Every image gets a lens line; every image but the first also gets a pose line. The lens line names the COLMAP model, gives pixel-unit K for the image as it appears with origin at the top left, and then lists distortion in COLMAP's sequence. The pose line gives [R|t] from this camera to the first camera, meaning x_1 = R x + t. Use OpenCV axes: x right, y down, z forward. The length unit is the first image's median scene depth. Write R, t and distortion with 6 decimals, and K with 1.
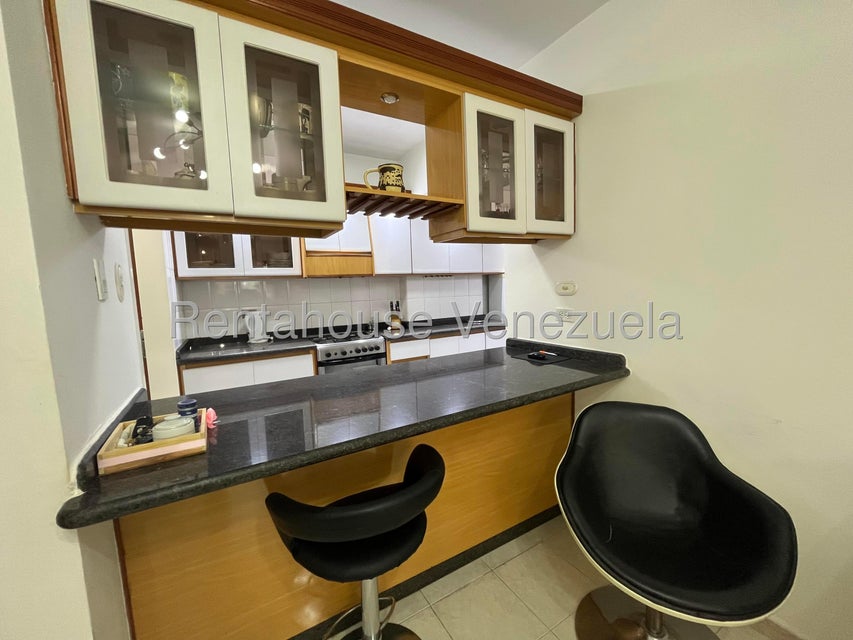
lens RADIAL K [[345.7, 0, 429.2], [0, 345.7, 319.8], [0, 0, 1]] dist [-0.005501, 0.000095]
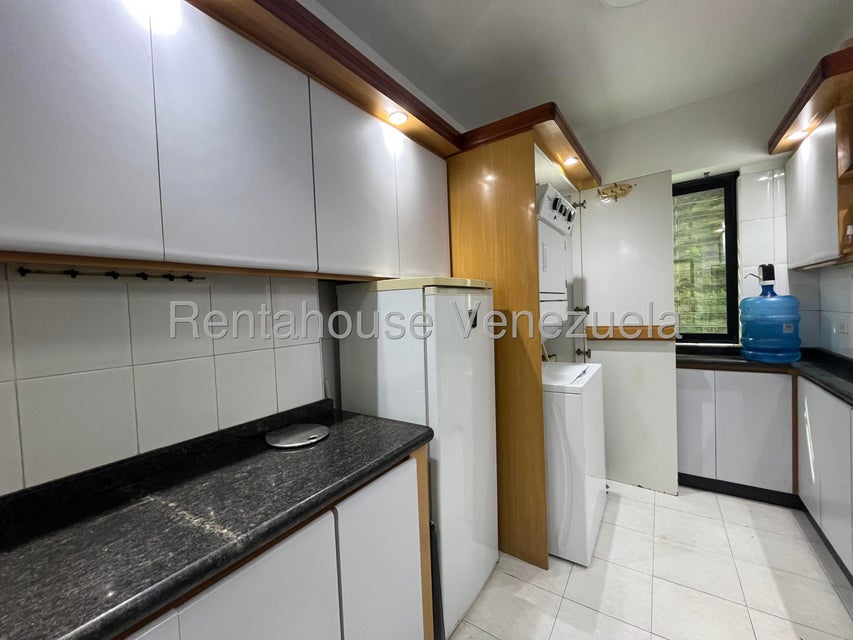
lens RADIAL K [[345.7, 0, 424.5], [0, 345.7, 319.3], [0, 0, 1]] dist [-0.005501, 0.000095]
pose [[0.905726, -0.018120, 0.423476, 0.139304], [0.052703, 0.996147, -0.070098, -0.086173], [-0.420574, 0.085808, 0.903191, 0.873509]]
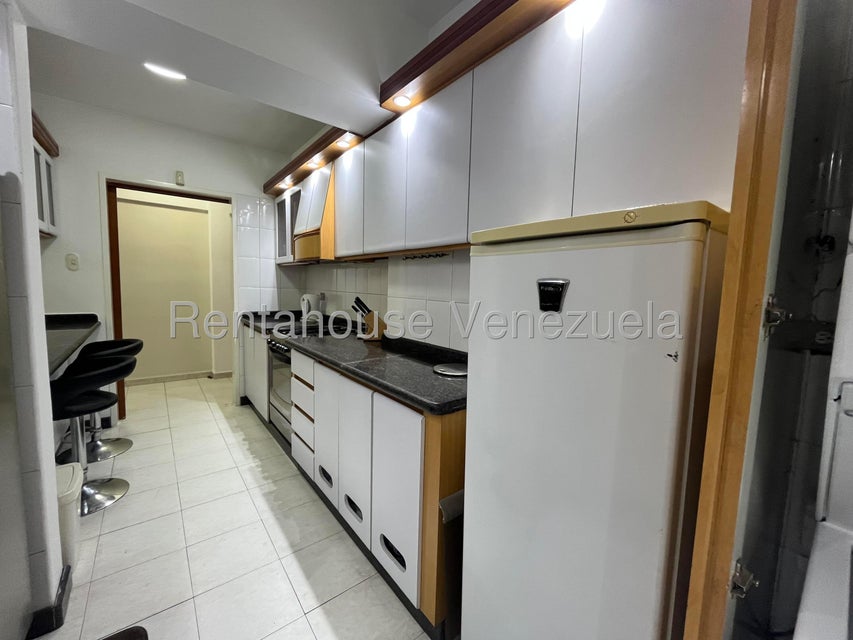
lens RADIAL K [[345.7, 0, 427.8], [0, 345.7, 311.9], [0, 0, 1]] dist [-0.005501, 0.000095]
pose [[0.141680, 0.122166, -0.982345, 0.652468], [-0.119508, 0.987208, 0.105534, -0.123345], [0.982672, 0.102446, 0.154468, 1.159687]]
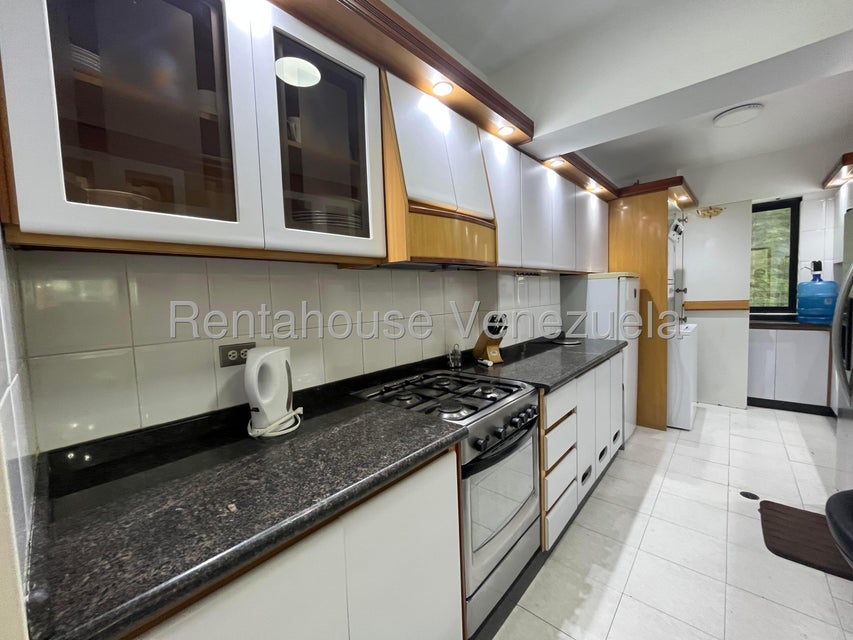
lens RADIAL K [[345.7, 0, 424.9], [0, 345.7, 318.9], [0, 0, 1]] dist [-0.005501, 0.000095]
pose [[0.953196, -0.023619, 0.301430, -0.429613], [0.035477, 0.998794, -0.033926, -0.035111], [-0.300265, 0.043032, 0.952885, 0.556908]]
